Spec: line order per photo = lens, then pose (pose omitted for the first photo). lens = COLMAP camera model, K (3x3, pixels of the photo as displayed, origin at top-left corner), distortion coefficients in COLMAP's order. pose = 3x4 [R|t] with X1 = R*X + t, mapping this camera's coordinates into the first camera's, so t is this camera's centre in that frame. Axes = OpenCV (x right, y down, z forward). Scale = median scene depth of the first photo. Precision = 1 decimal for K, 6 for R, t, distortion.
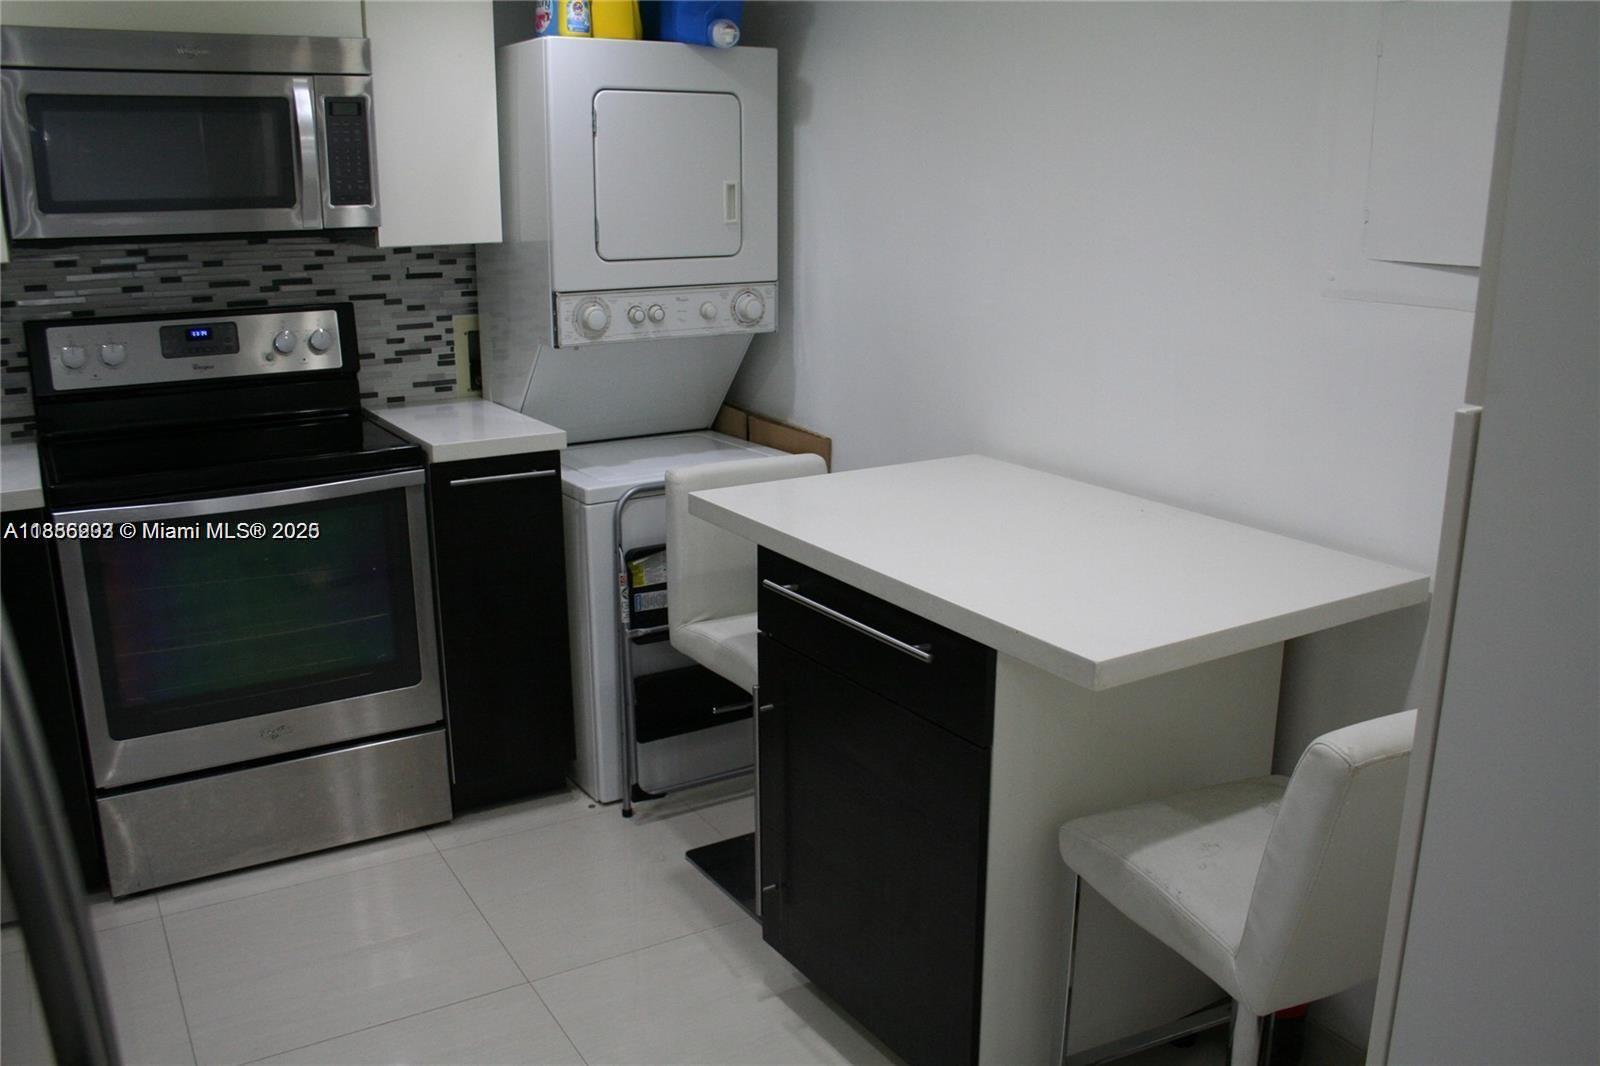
lens RADIAL K [[1314.7, 0, 800.0], [0, 1314.7, 533.0], [0, 0, 1]] dist [-0.176528, 0.145463]
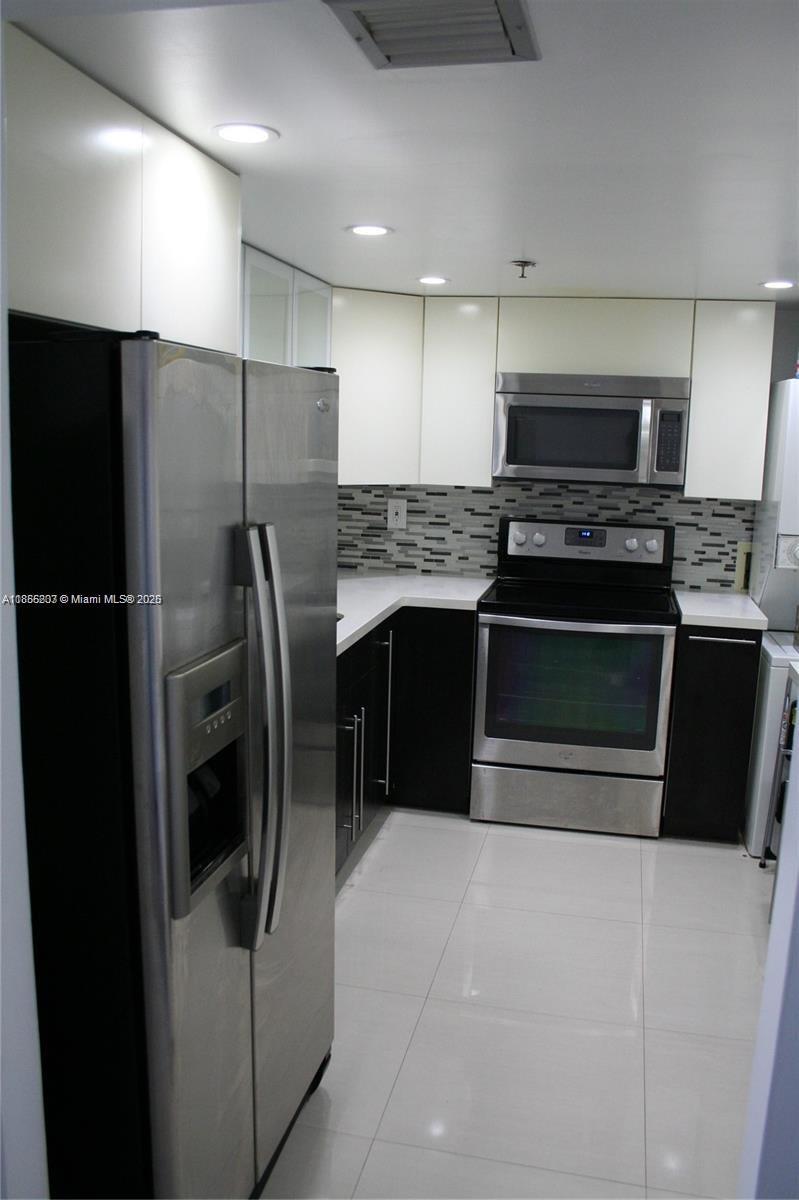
lens RADIAL K [[986.0, 0, 399.5], [0, 986.0, 600.0], [0, 0, 1]] dist [-0.176528, 0.145463]
pose [[0.716542, 0.138704, -0.683614, 0.286635], [-0.203503, 0.978964, -0.014676, 0.008694], [0.667198, 0.149634, 0.729696, -0.169931]]
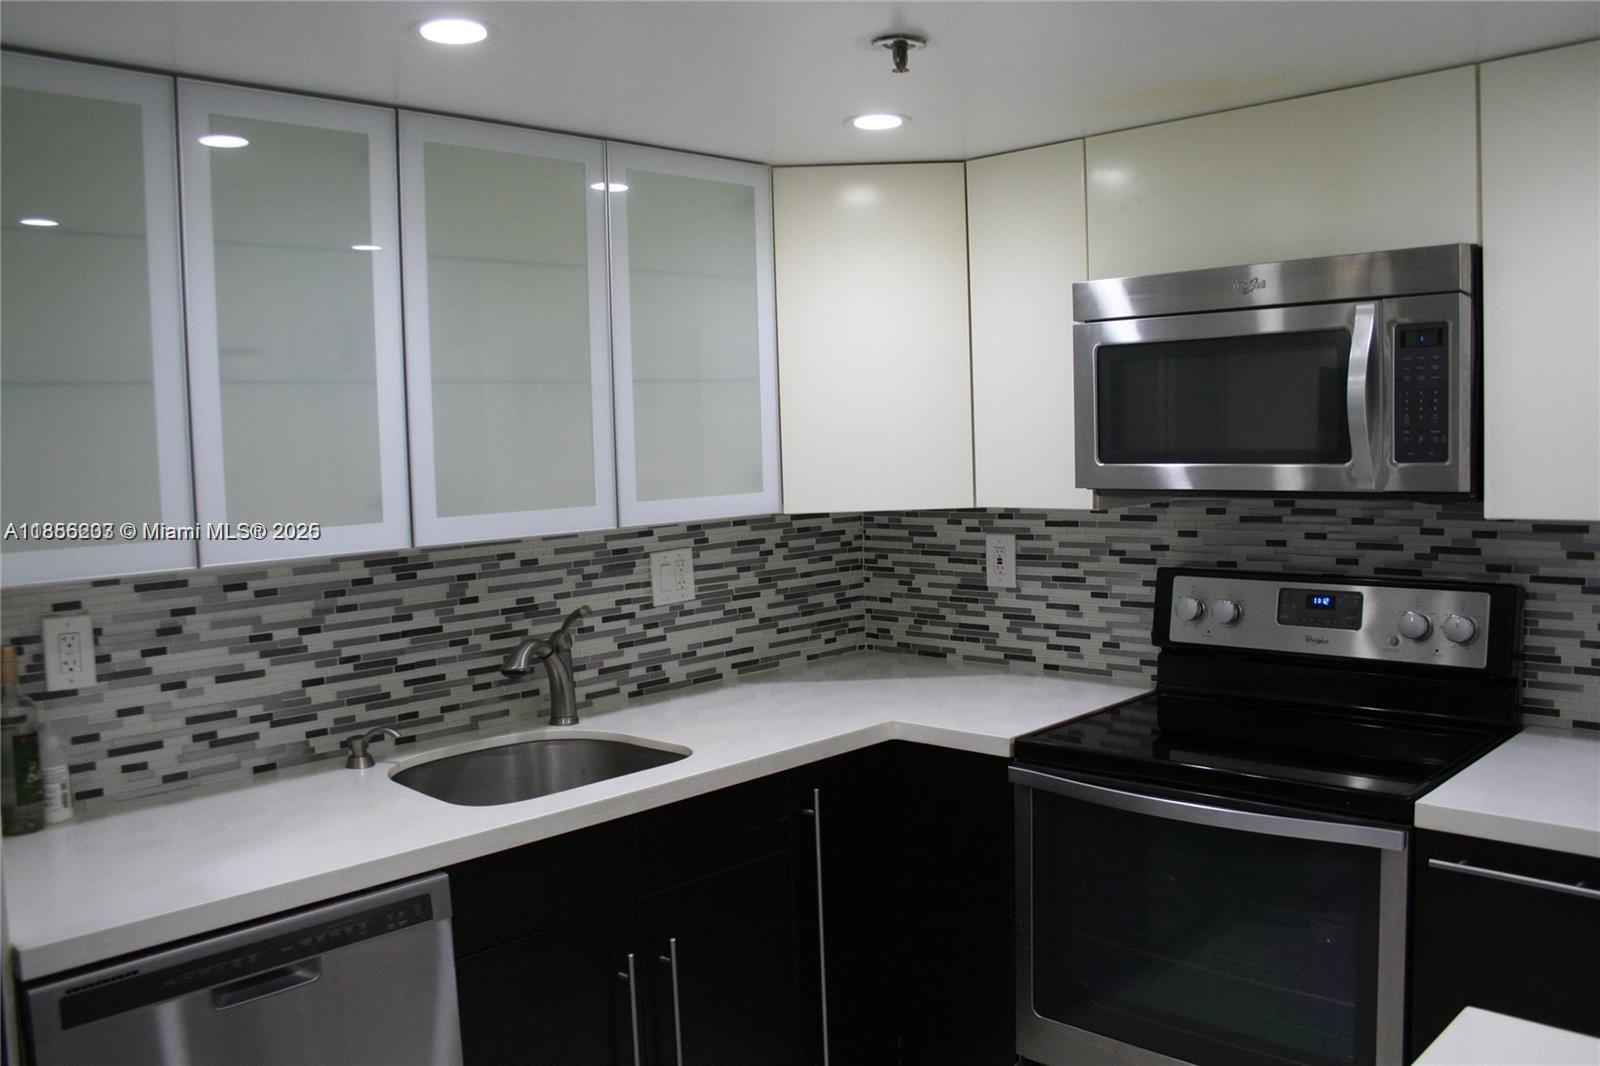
lens RADIAL K [[1314.7, 0, 800.0], [0, 1314.7, 533.0], [0, 0, 1]] dist [-0.176528, 0.145463]
pose [[0.233279, 0.064075, -0.970297, 0.265402], [-0.213567, 0.976840, 0.013162, -0.131907], [0.948668, 0.204153, 0.241560, 0.427871]]
